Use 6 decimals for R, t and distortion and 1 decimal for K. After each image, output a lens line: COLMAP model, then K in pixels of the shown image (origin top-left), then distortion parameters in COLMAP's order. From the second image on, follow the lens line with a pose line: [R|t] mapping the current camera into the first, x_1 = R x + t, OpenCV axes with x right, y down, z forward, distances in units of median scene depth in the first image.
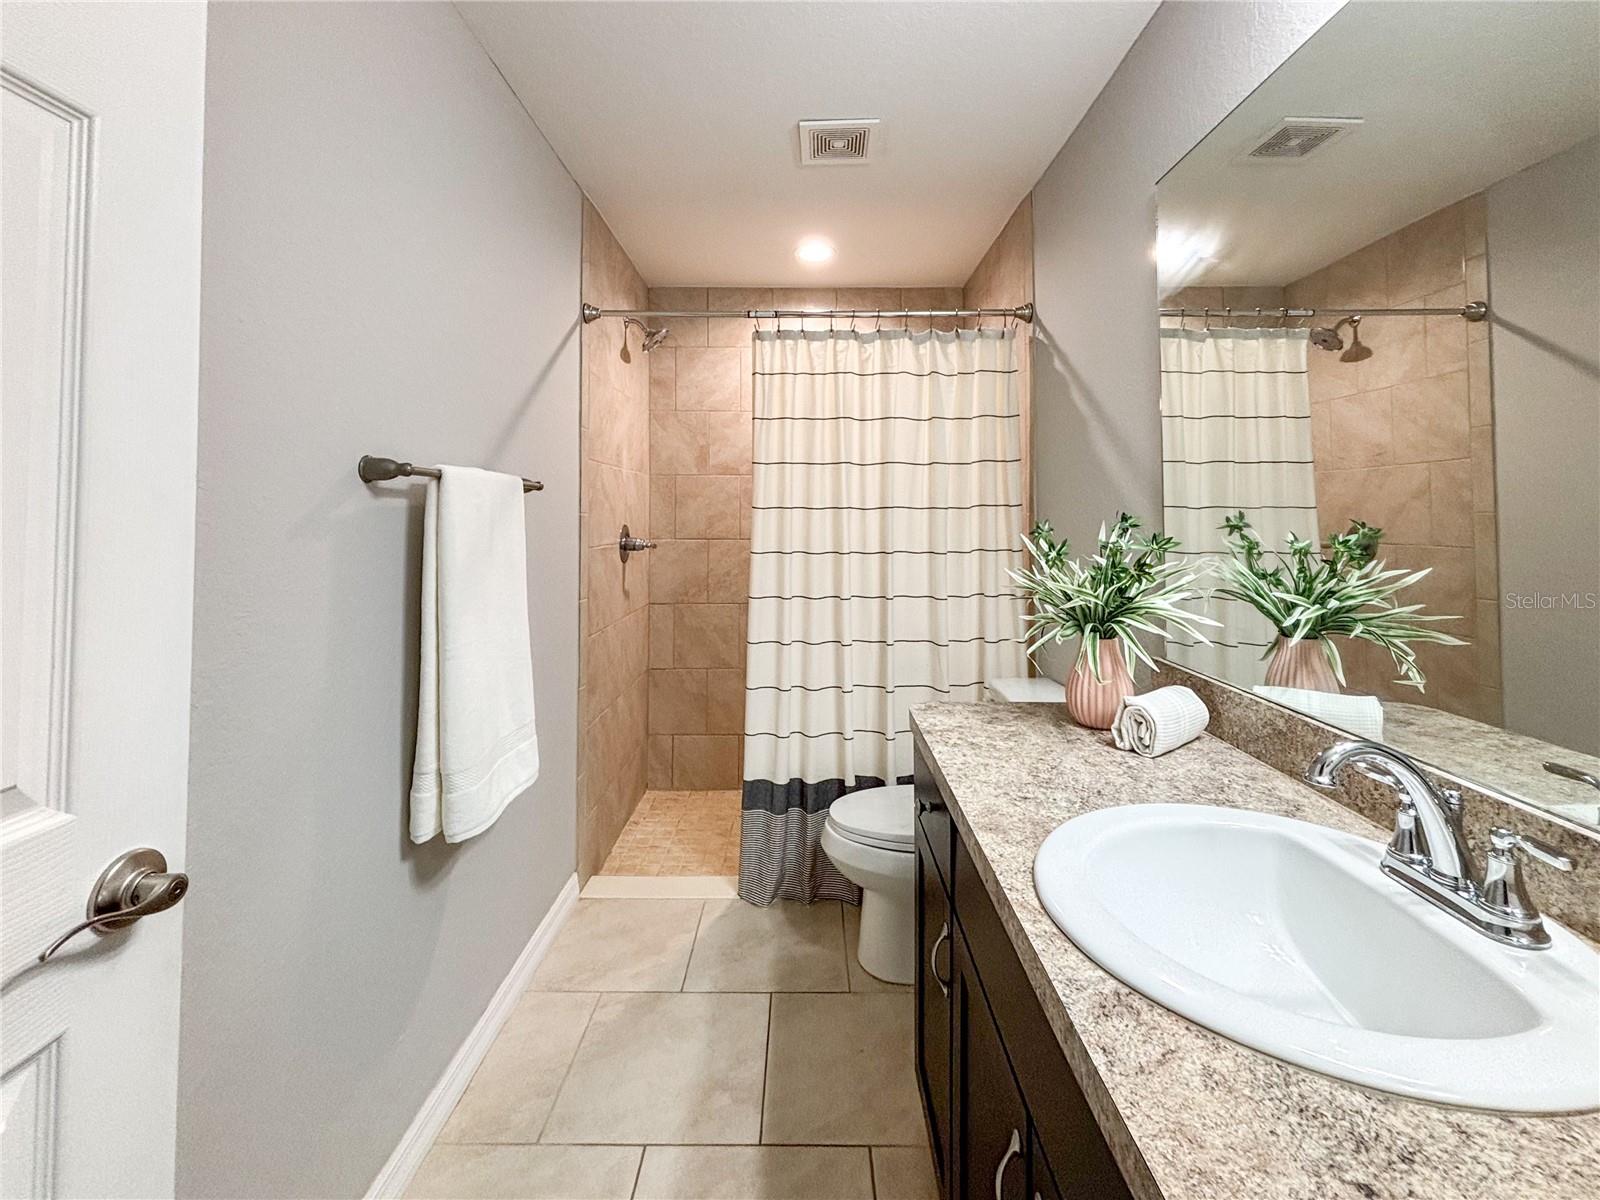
lens RADIAL K [[672.2, 0, 837.8], [0, 672.2, 495.7], [0, 0, 1]] dist [0.012705, -0.001610]
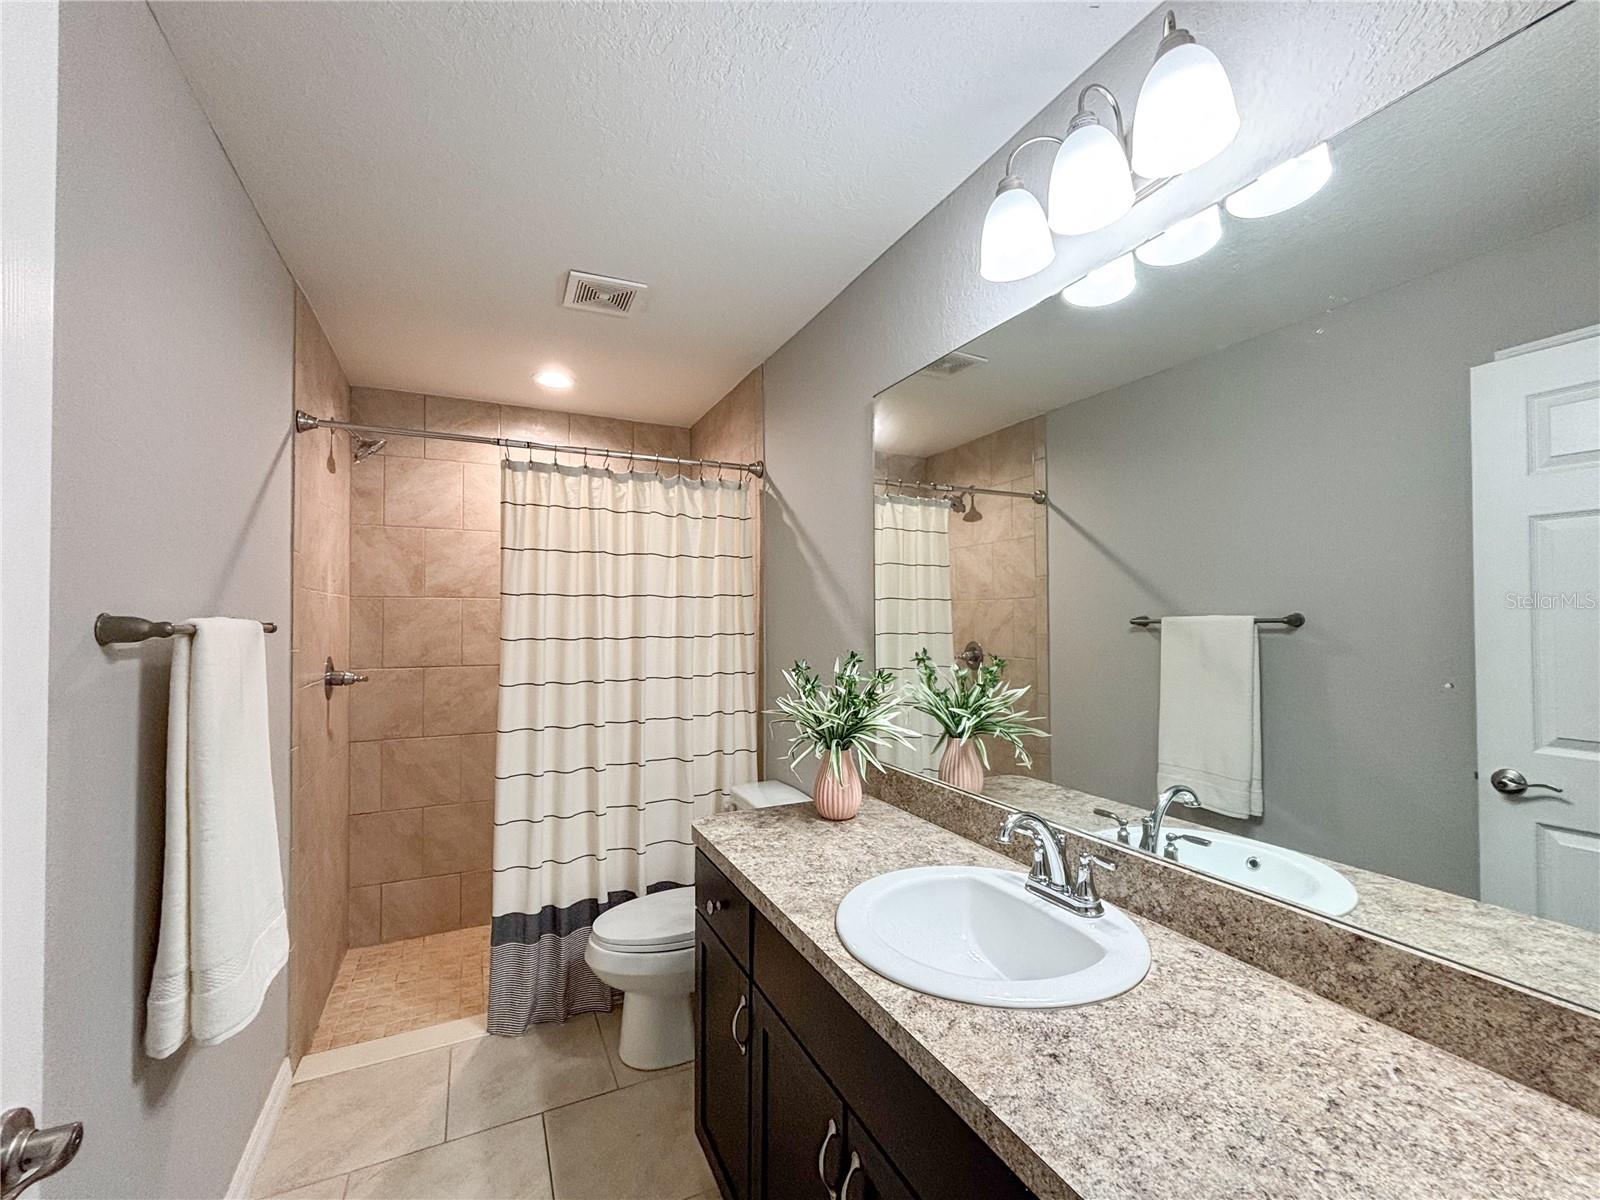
lens RADIAL K [[672.2, 0, 806.2], [0, 672.2, 589.5], [0, 0, 1]] dist [0.012705, -0.001610]
pose [[0.896917, 0.020532, 0.441721, -0.206152], [-0.020978, 0.999772, -0.003876, -0.077066], [-0.441700, -0.005790, 0.897144, -0.111373]]
